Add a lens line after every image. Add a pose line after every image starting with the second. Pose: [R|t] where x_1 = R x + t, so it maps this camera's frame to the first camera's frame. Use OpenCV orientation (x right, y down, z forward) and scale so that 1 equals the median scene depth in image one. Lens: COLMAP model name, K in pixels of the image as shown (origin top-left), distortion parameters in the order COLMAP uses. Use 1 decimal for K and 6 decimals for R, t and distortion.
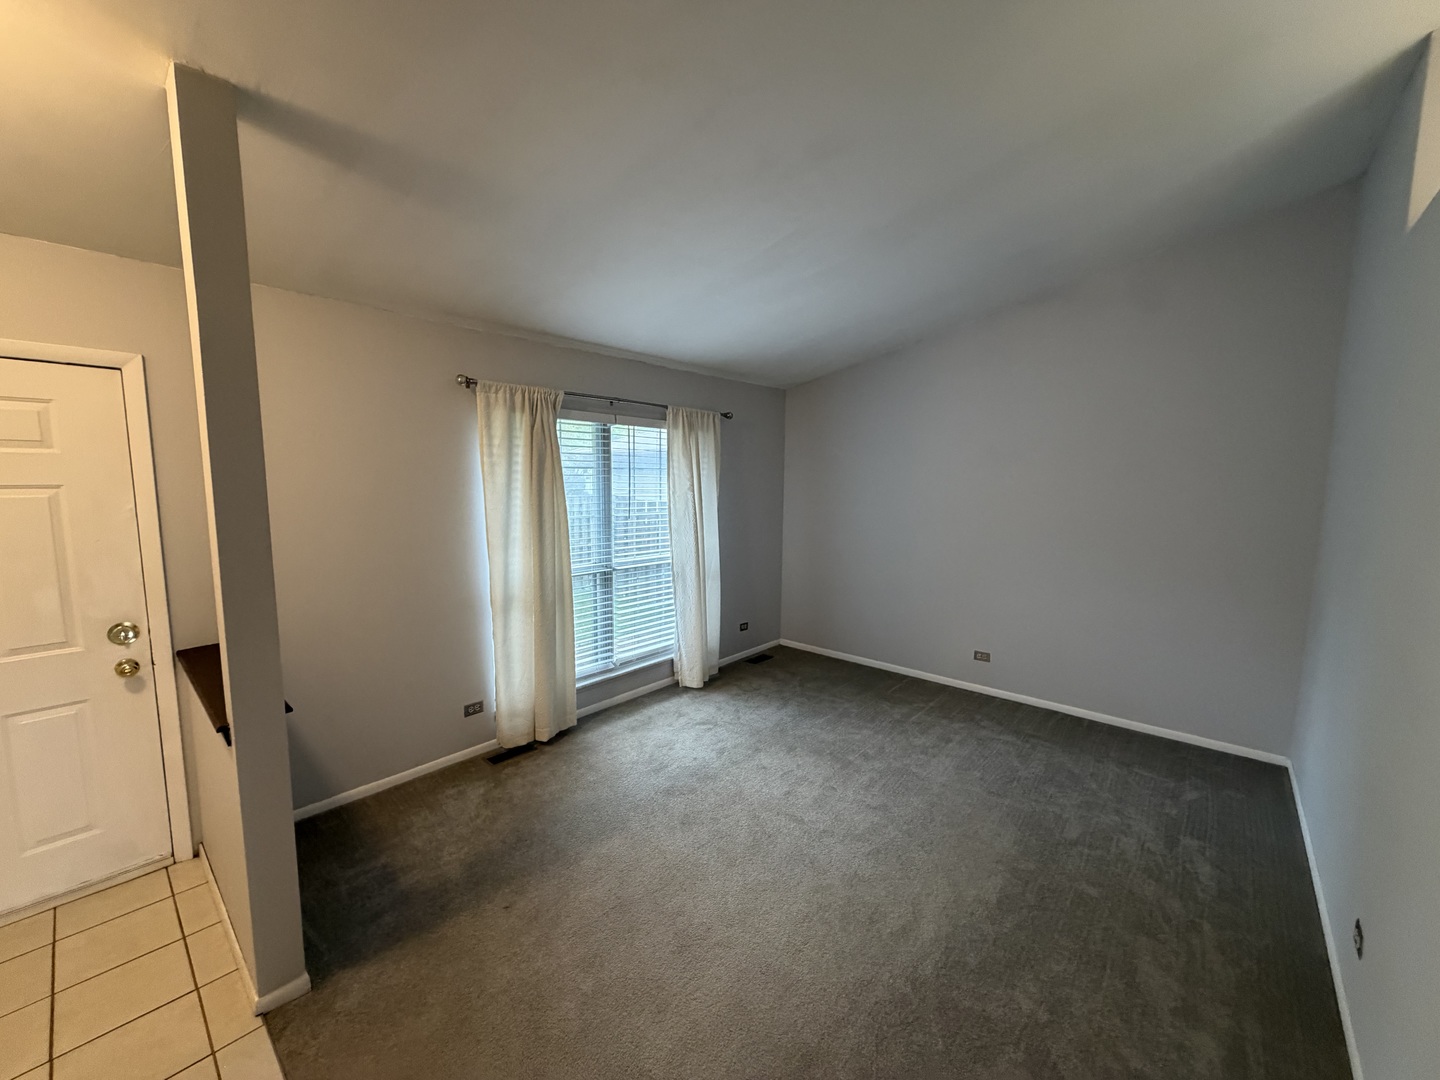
lens RADIAL K [[570.6, 0, 716.2], [0, 570.6, 532.3], [0, 0, 1]] dist [-0.002630, -0.000900]
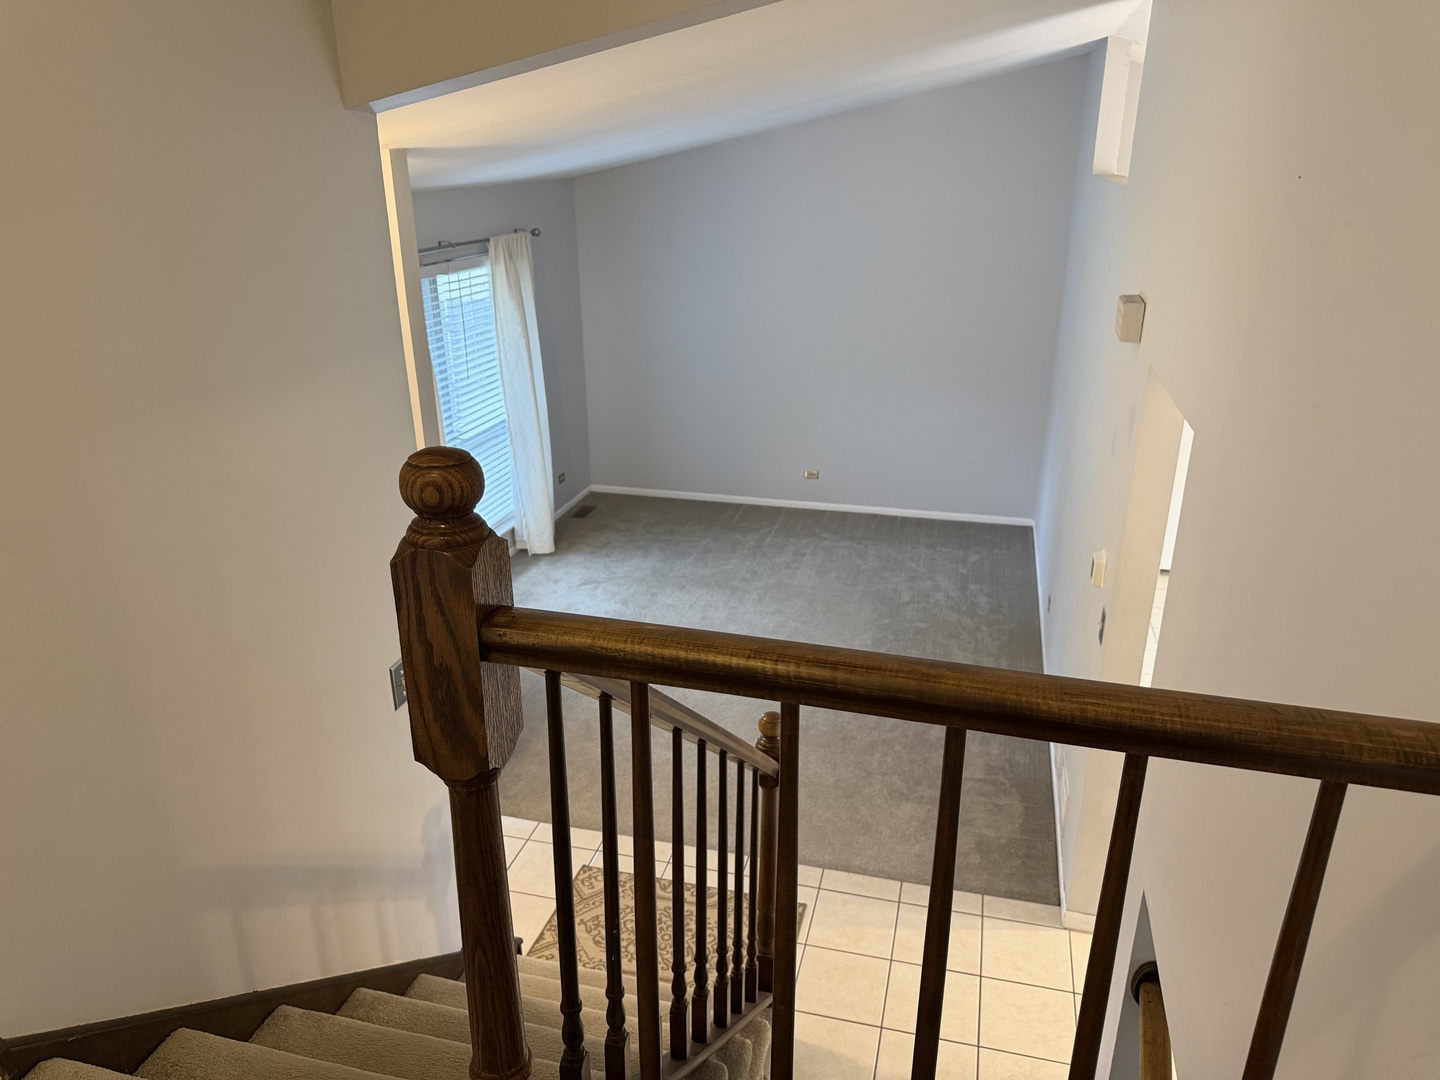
lens RADIAL K [[1016.8, 0, 719.2], [0, 1016.8, 546.5], [0, 0, 1]] dist [0.097264, 0.000906]
pose [[0.889421, -0.176007, 0.421843, -0.573136], [0.054138, 0.956959, 0.285130, -0.228303], [-0.453871, -0.230763, 0.860668, -0.640792]]
